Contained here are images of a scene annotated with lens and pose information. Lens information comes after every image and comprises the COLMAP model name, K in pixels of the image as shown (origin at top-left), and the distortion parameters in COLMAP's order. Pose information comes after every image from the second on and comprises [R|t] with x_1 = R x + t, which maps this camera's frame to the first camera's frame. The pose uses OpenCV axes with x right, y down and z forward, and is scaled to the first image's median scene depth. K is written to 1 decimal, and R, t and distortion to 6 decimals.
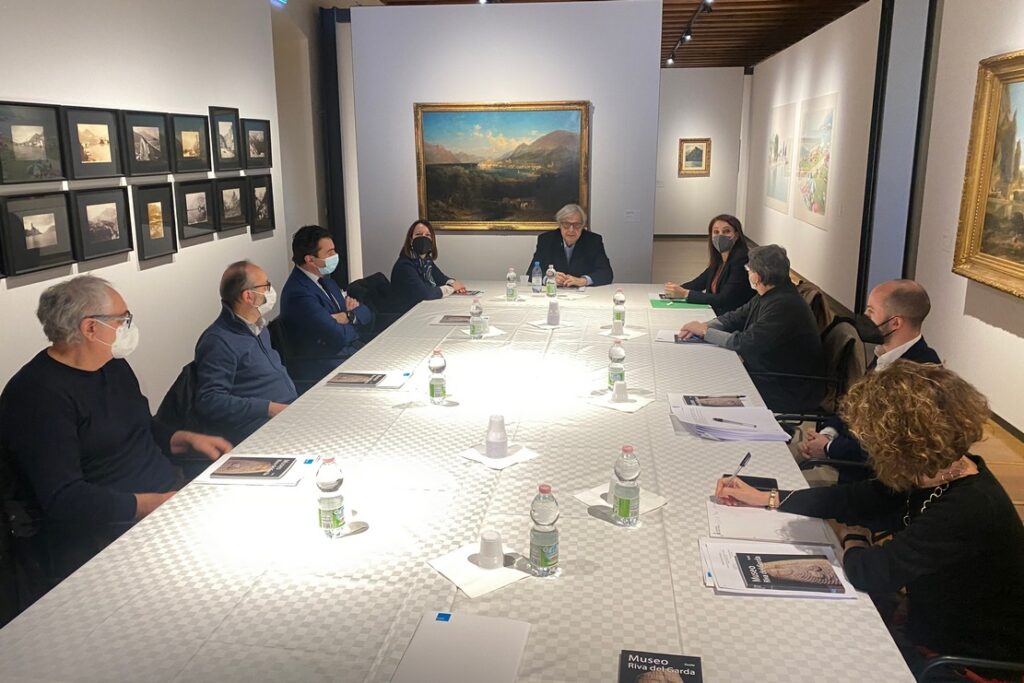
lens RADIAL K [[808.8, 0, 511.7], [0, 808.8, 337.8], [0, 0, 1]] dist [-0.006897, -0.006157]
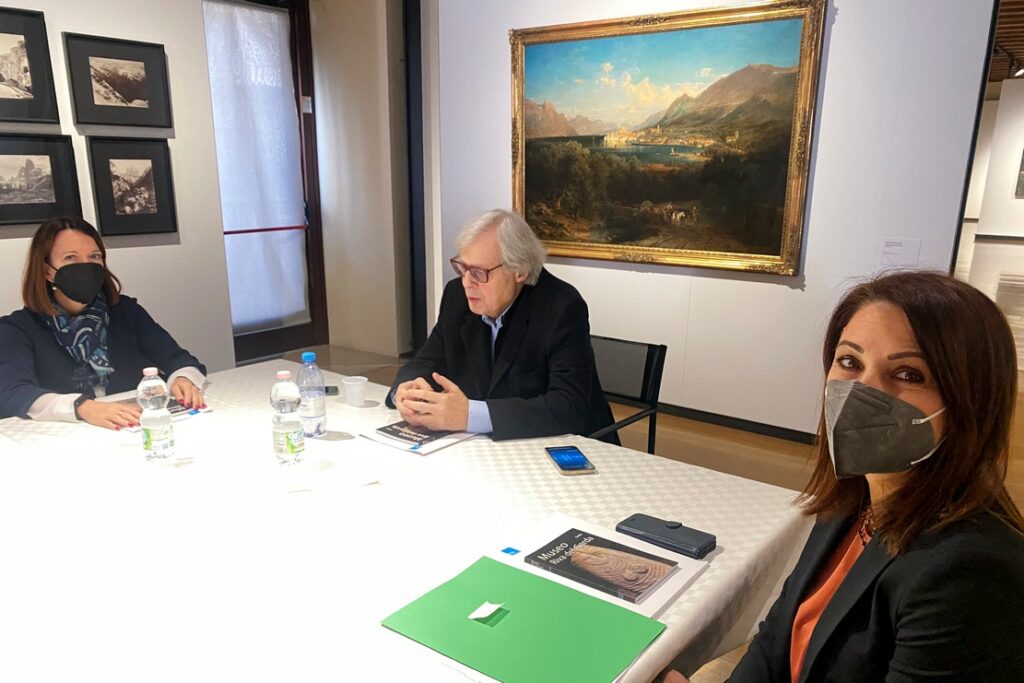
lens RADIAL K [[808.8, 0, 513.5], [0, 808.8, 346.6], [0, 0, 1]] dist [-0.006897, -0.006157]
pose [[0.883680, 0.117146, -0.453196, 0.164634], [-0.122158, 0.992342, 0.018316, -0.079681], [0.451871, 0.039176, 0.891223, 0.502244]]
